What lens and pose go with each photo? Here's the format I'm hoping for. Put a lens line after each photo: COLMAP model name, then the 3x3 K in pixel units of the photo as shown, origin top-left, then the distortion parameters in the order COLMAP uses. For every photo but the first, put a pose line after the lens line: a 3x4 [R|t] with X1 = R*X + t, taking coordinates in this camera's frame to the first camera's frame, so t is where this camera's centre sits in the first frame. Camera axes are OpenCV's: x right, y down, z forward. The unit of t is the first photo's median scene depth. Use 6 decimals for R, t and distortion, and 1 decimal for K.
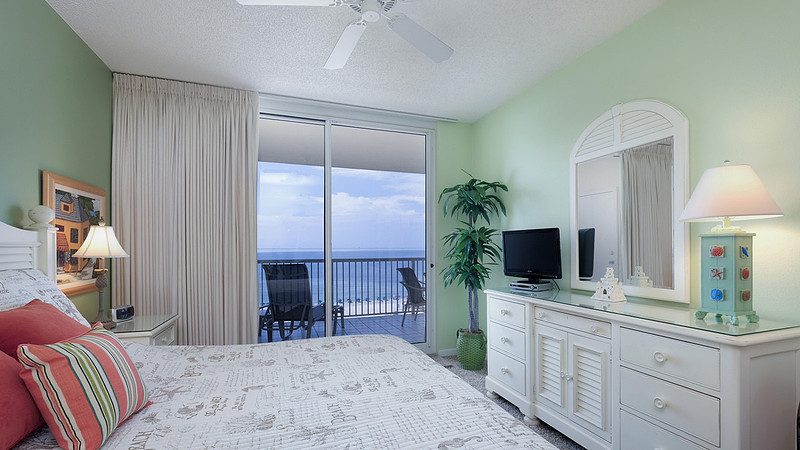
lens RADIAL K [[359.8, 0, 401.5], [0, 359.8, 247.9], [0, 0, 1]] dist [-0.000119, -0.000169]
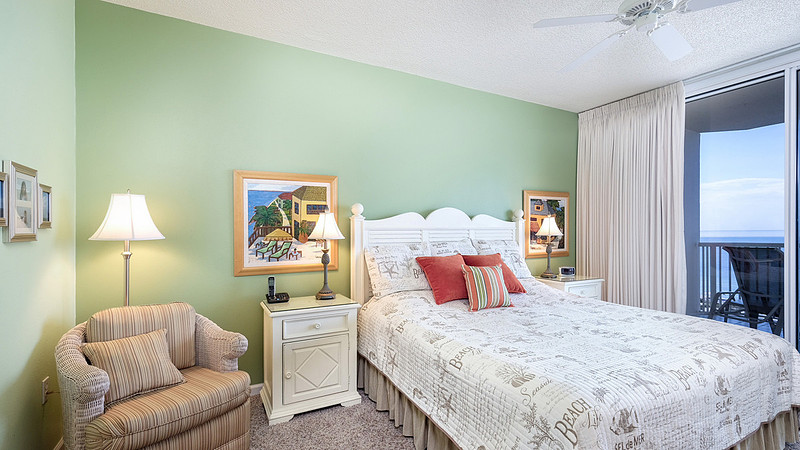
lens RADIAL K [[354.2, 0, 402.2], [0, 354.2, 238.9], [0, 0, 1]] dist [0.000446, 0.000045]
pose [[0.158662, 0.019126, -0.987148, 0.755850], [0.003759, 0.999793, 0.019976, 0.006454], [0.987326, -0.006880, 0.158558, 0.044737]]
